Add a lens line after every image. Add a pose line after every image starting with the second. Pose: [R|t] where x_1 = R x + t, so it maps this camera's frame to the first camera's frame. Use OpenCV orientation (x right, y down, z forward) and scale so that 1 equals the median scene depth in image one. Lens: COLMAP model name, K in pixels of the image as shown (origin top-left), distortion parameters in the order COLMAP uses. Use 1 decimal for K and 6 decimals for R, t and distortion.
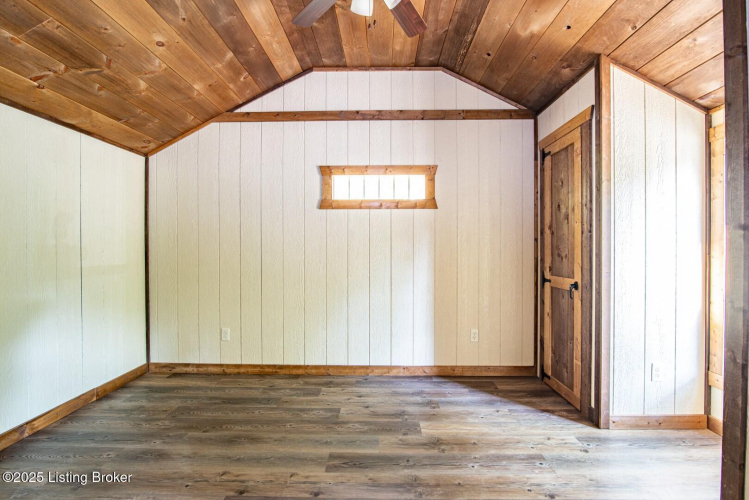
lens RADIAL K [[349.8, 0, 379.5], [0, 349.8, 250.2], [0, 0, 1]] dist [-0.020981, 0.000405]
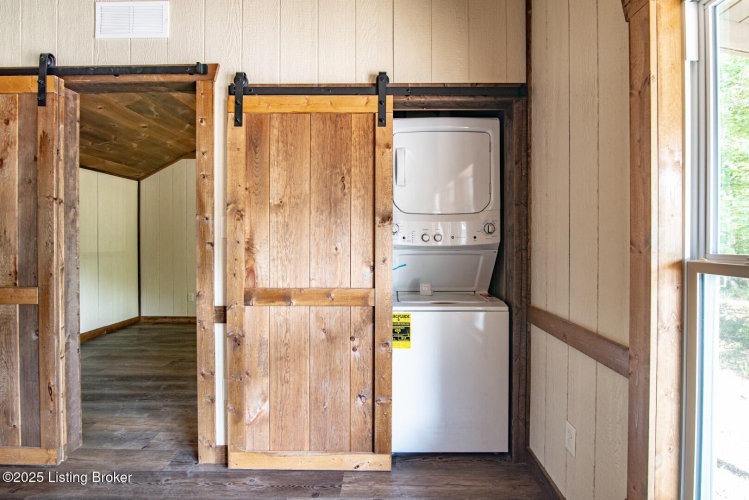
lens RADIAL K [[349.8, 0, 385.9], [0, 349.8, 241.5], [0, 0, 1]] dist [-0.020981, 0.000405]
pose [[0.999878, -0.000008, 0.015611, 0.478789], [0.000025, 0.999999, -0.001081, -0.002993], [-0.015611, 0.001081, 0.999878, -0.660660]]
